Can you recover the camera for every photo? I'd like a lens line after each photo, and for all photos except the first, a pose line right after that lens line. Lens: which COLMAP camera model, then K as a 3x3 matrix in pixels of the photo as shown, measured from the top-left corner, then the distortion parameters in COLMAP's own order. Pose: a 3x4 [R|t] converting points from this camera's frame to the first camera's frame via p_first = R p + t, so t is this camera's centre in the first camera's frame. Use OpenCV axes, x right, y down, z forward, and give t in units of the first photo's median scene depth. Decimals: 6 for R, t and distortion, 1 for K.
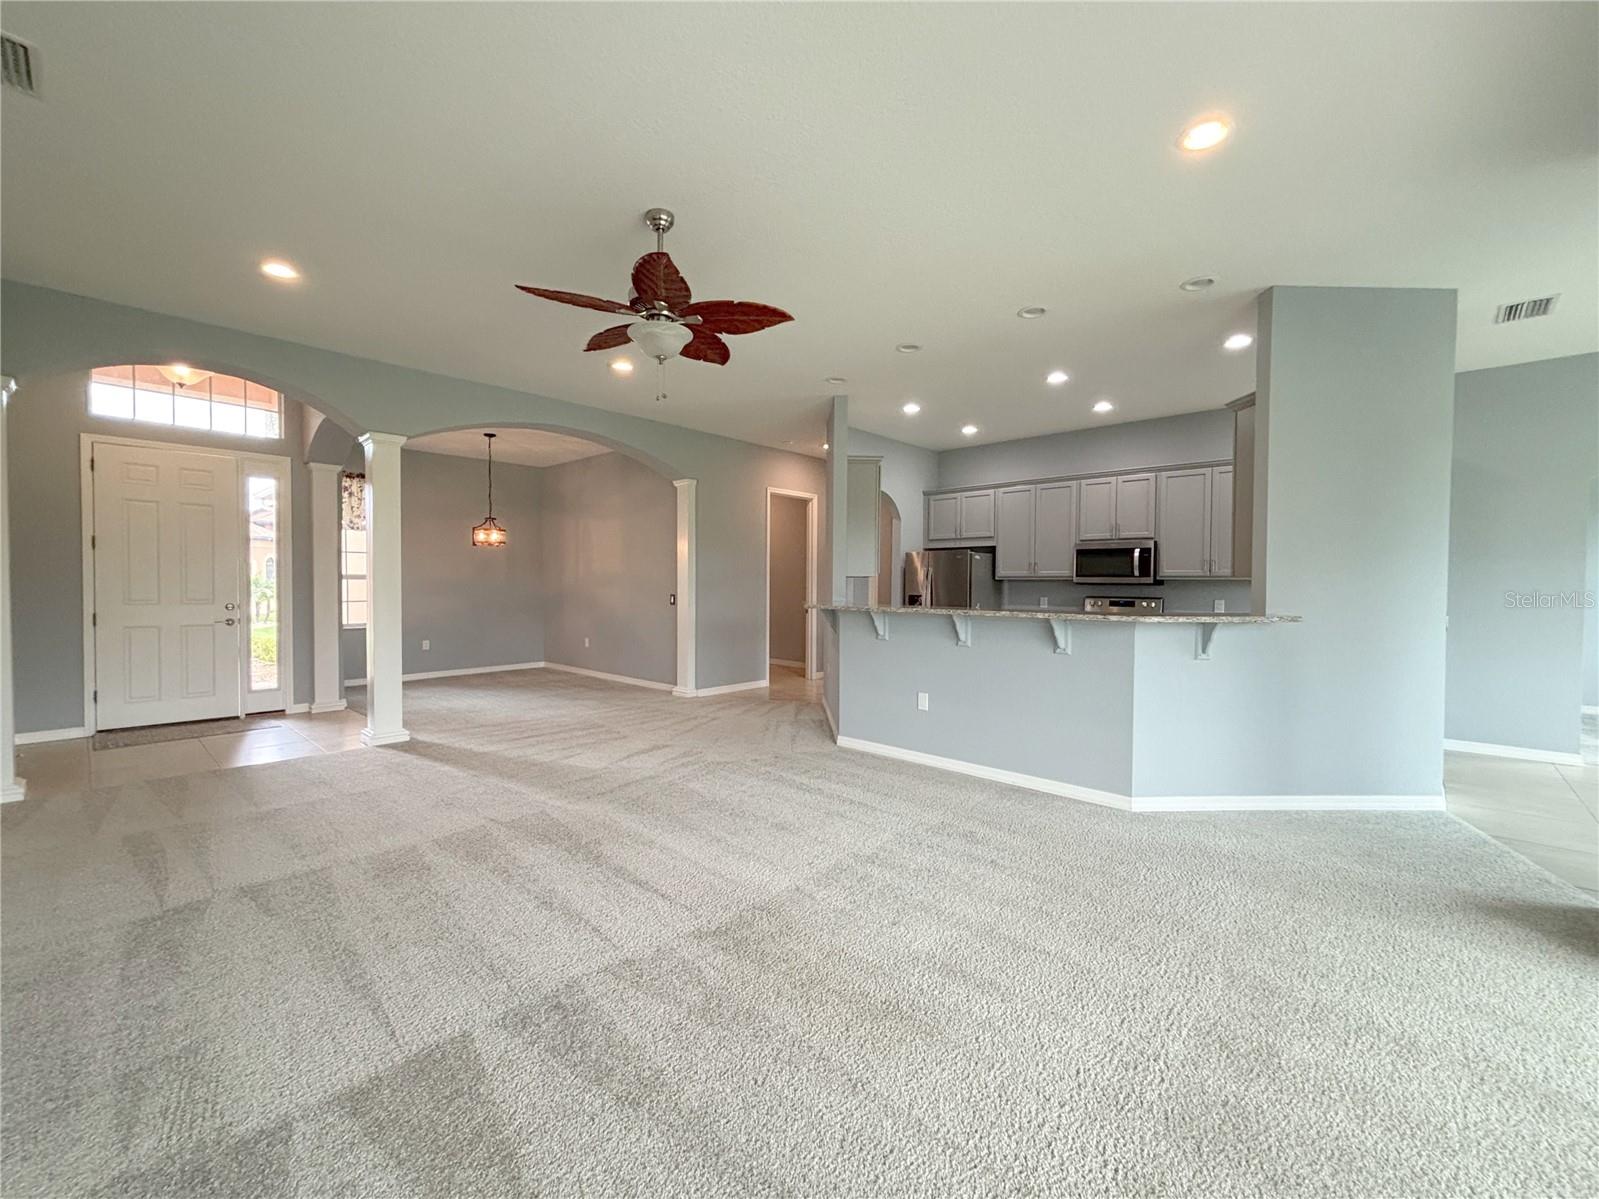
lens RADIAL K [[676.7, 0, 817.1], [0, 676.7, 594.1], [0, 0, 1]] dist [0.002376, 0.000746]
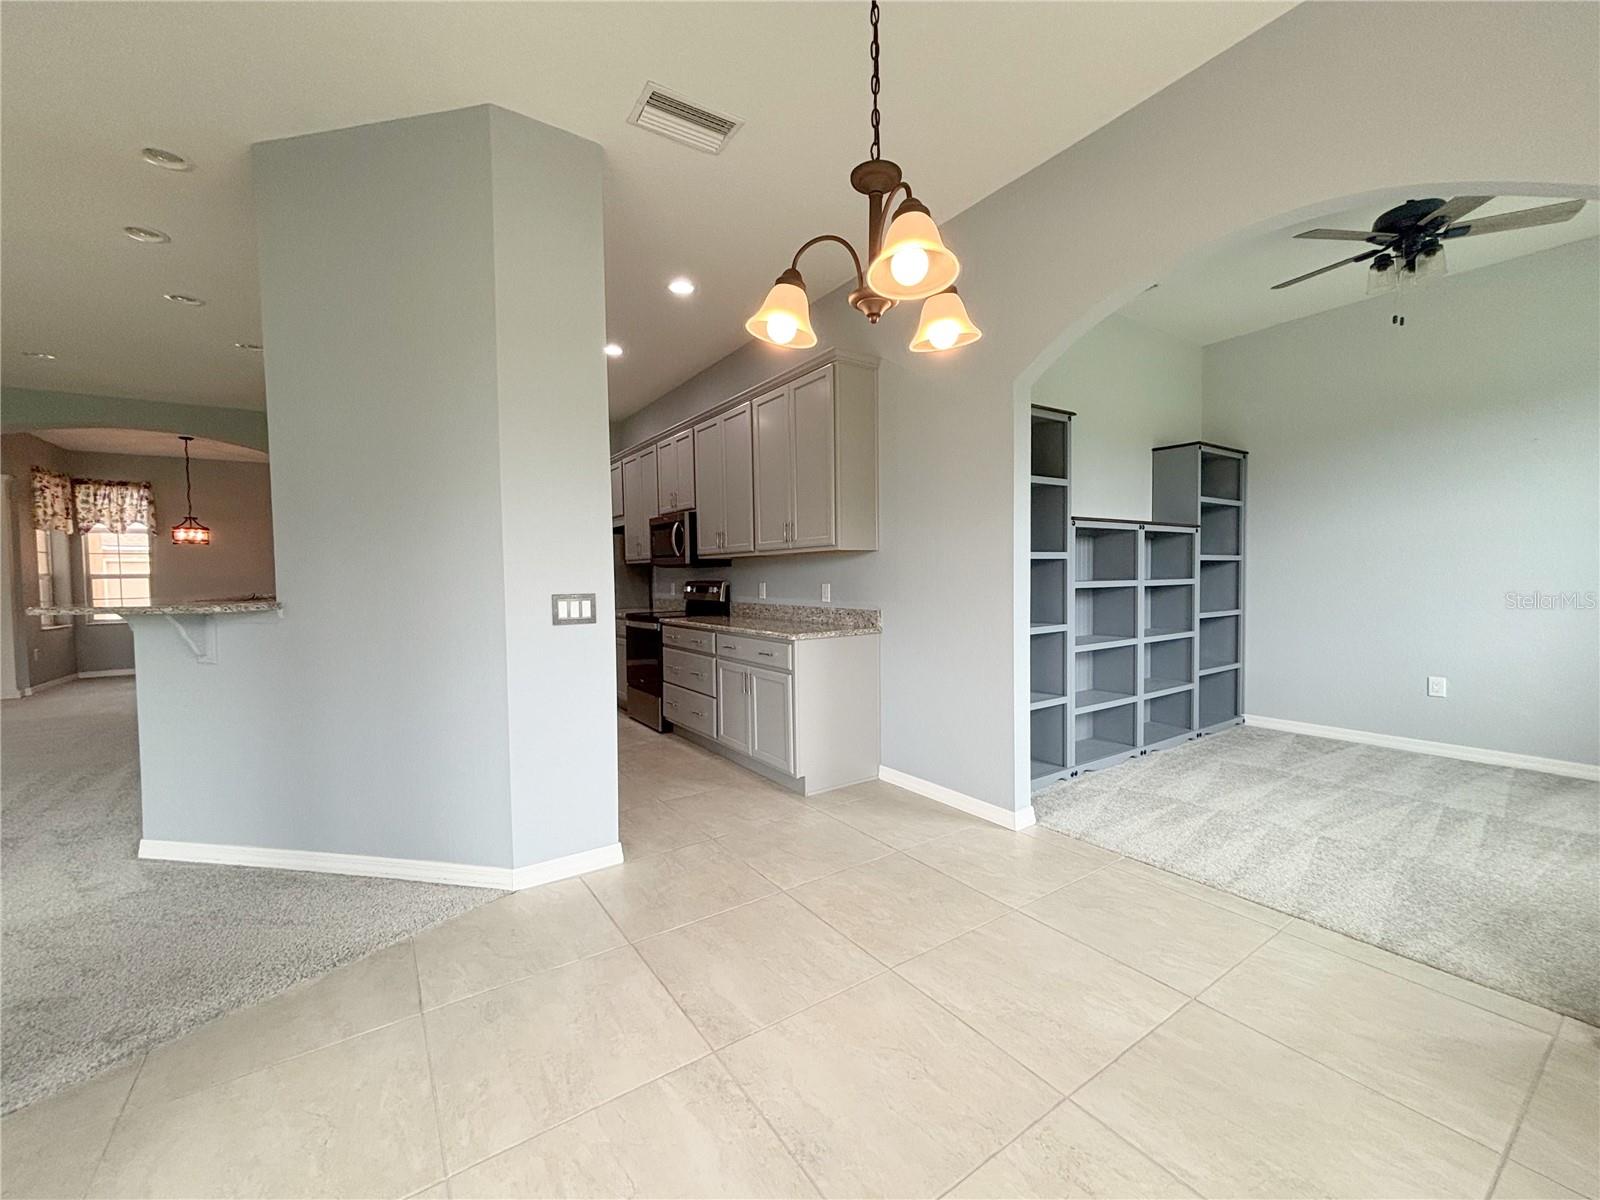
lens RADIAL K [[639.7, 0, 791.6], [0, 639.7, 600.8], [0, 0, 1]] dist [0.001309, 0.000677]
pose [[0.977584, -0.010175, -0.210298, 0.627285], [0.013822, 0.999778, 0.015877, 0.013309], [0.210089, -0.018428, 0.977508, 0.223662]]
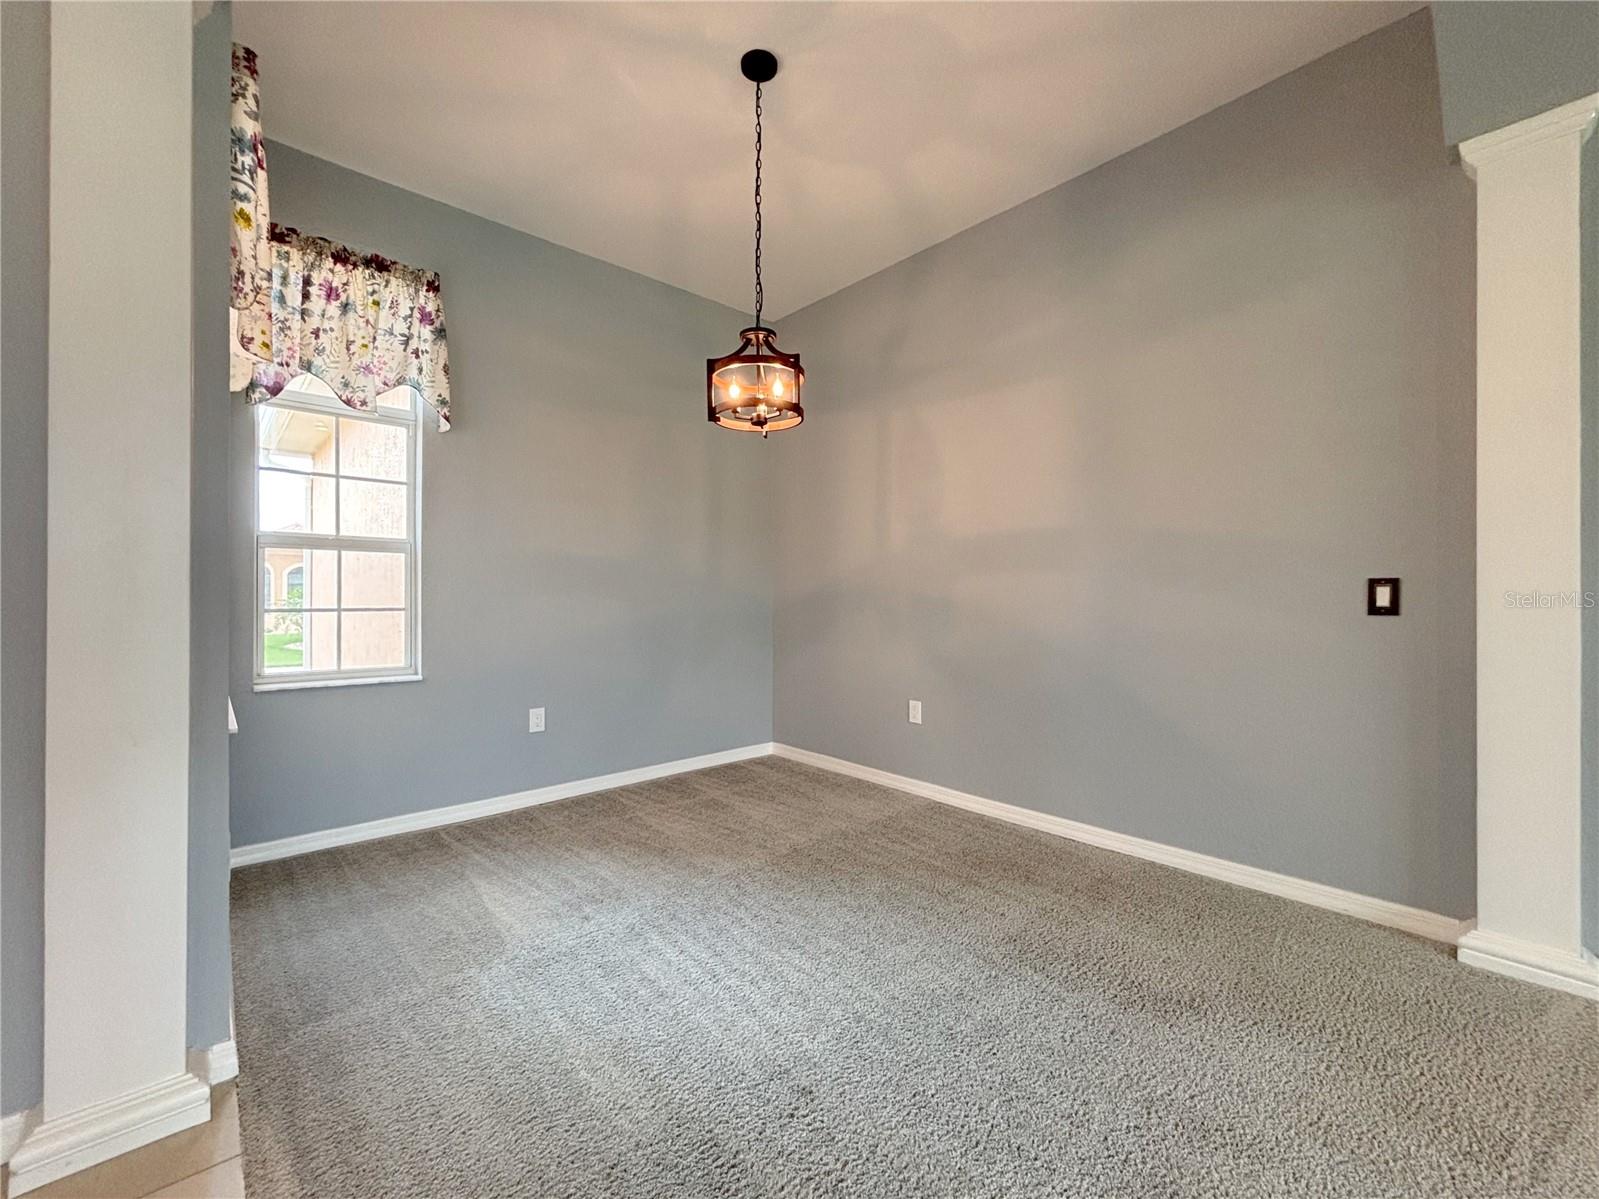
lens RADIAL K [[676.7, 0, 817.1], [0, 676.7, 594.1], [0, 0, 1]] dist [0.002376, 0.000746]
pose [[0.996090, -0.006590, -0.088099, -0.427467], [0.004519, 0.999709, -0.023693, 0.012485], [0.088229, 0.023202, 0.995830, 0.696823]]
